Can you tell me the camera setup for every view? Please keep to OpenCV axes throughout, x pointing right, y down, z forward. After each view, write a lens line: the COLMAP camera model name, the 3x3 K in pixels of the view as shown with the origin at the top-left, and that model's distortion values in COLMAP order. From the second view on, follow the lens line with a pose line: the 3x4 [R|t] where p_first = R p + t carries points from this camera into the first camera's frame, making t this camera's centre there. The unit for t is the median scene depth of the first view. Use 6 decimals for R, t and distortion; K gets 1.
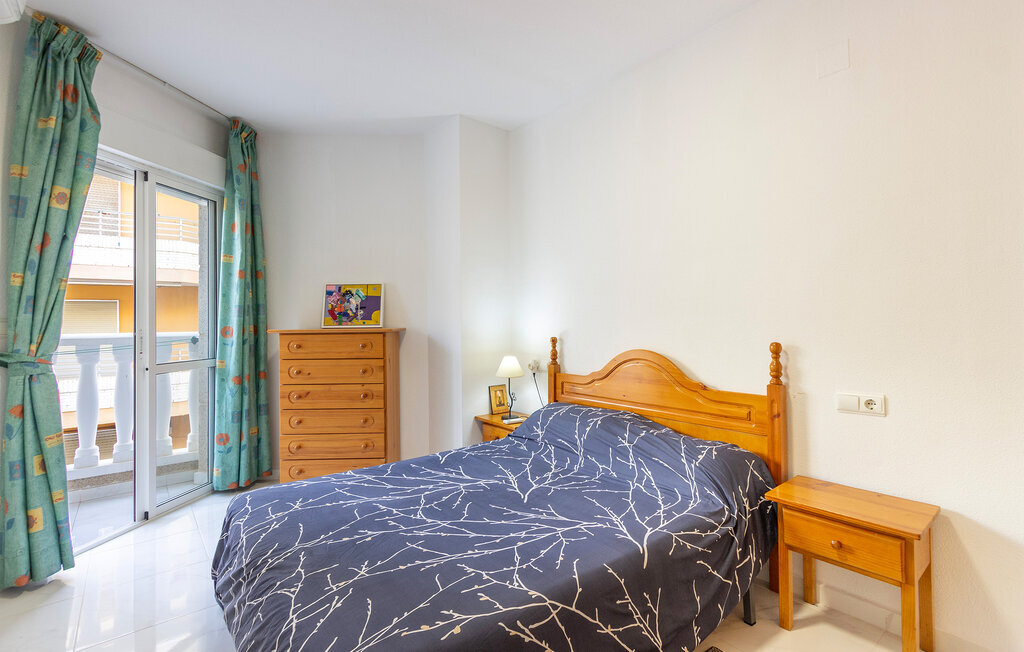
lens RADIAL K [[465.6, 0, 521.6], [0, 465.6, 324.6], [0, 0, 1]] dist [0.000353, -0.000664]
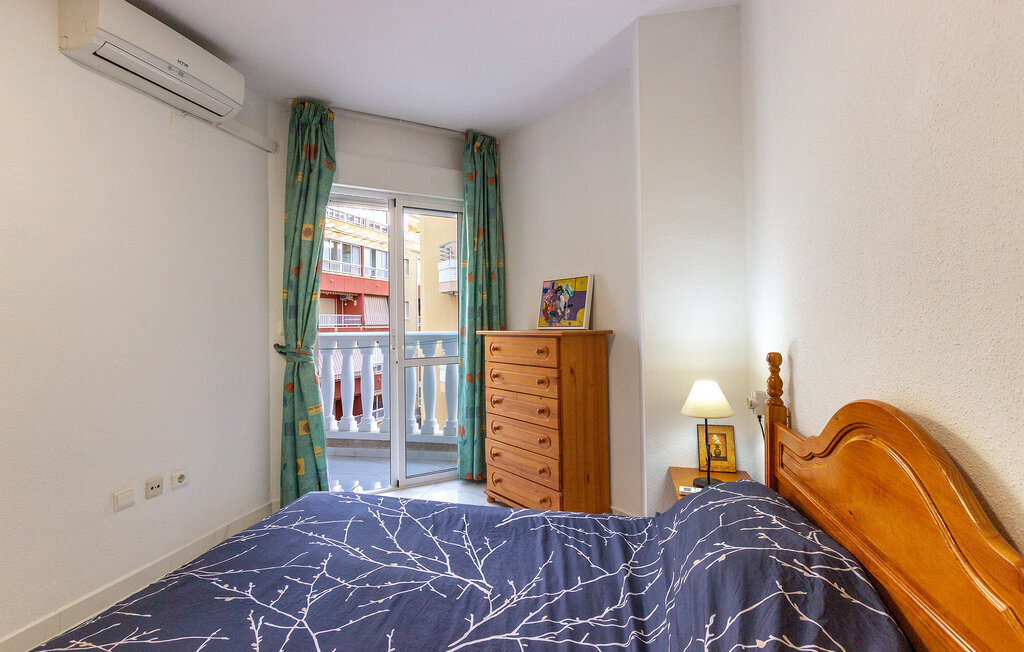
lens RADIAL K [[465.6, 0, 517.7], [0, 465.6, 322.0], [0, 0, 1]] dist [0.000353, -0.000664]
pose [[0.607658, -0.000773, -0.794198, 0.436669], [0.002184, 0.999997, 0.000698, -0.011866], [0.794196, -0.002159, 0.607658, 0.649226]]
